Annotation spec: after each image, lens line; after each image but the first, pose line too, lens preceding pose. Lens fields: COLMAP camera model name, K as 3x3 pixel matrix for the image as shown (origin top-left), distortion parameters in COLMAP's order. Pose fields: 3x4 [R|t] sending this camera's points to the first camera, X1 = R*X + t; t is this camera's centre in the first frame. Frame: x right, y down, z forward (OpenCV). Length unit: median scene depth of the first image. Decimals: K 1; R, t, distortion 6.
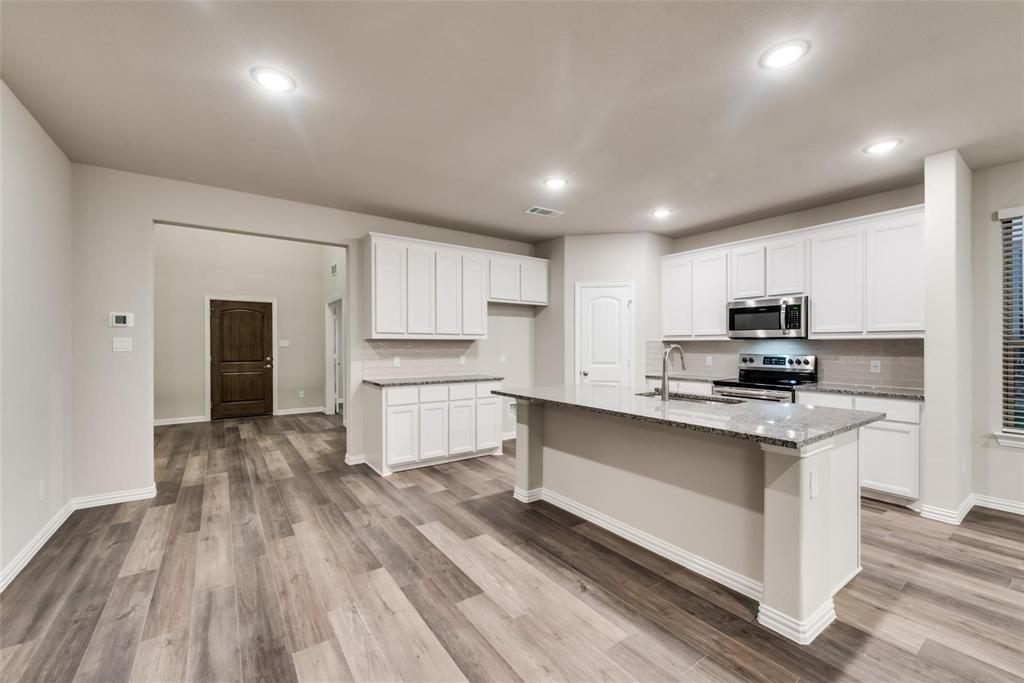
lens RADIAL K [[414.1, 0, 521.0], [0, 414.1, 346.4], [0, 0, 1]] dist [0.008238, -0.003812]
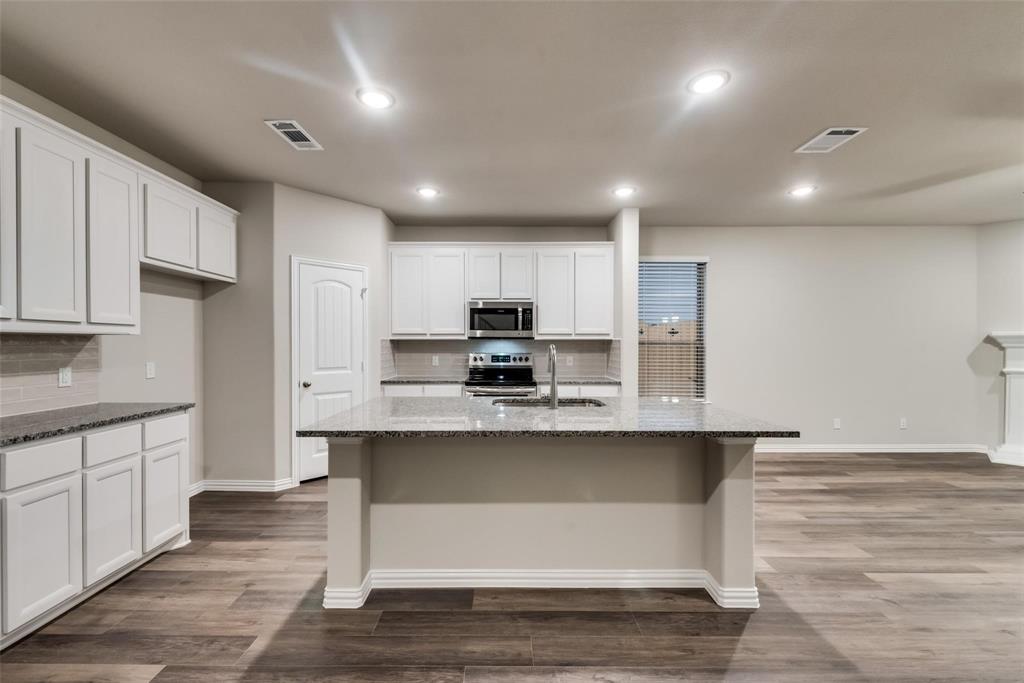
lens RADIAL K [[414.1, 0, 517.4], [0, 414.1, 347.2], [0, 0, 1]] dist [0.008238, -0.003812]
pose [[0.593049, -0.006982, 0.805136, -0.287498], [0.003263, 0.999975, 0.006268, -0.003230], [-0.805160, -0.001090, 0.593057, 0.390508]]
